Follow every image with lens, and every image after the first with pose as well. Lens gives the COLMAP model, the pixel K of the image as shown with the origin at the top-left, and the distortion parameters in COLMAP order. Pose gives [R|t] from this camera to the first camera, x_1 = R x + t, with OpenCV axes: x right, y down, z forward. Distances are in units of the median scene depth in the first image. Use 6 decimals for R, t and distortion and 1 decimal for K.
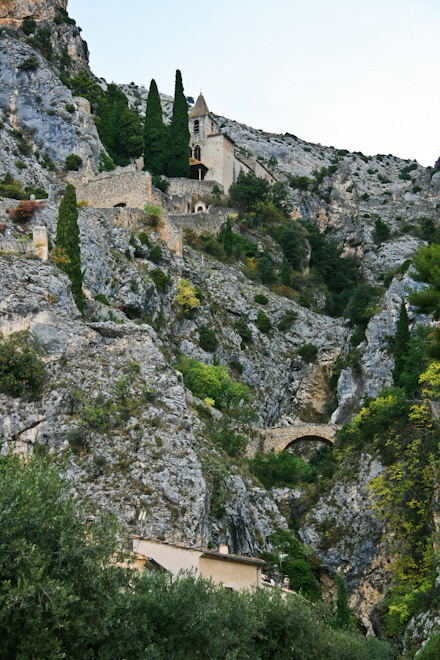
lens RADIAL K [[1561.0, 0, 220.0], [0, 1561.0, 330.0], [0, 0, 1]] dist [0.428991, 0.067261]
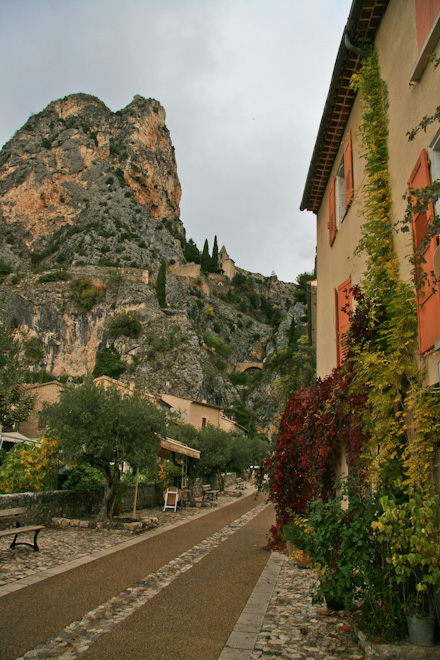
lens RADIAL K [[512.6, 0, 220.0], [0, 512.6, 330.0], [0, 0, 1]] dist [-0.138839, -0.000192]
pose [[0.998034, 0.053605, -0.032480, 0.025688], [-0.054619, 0.998020, -0.031175, 0.036268], [0.030744, 0.032888, 0.998986, 0.167298]]
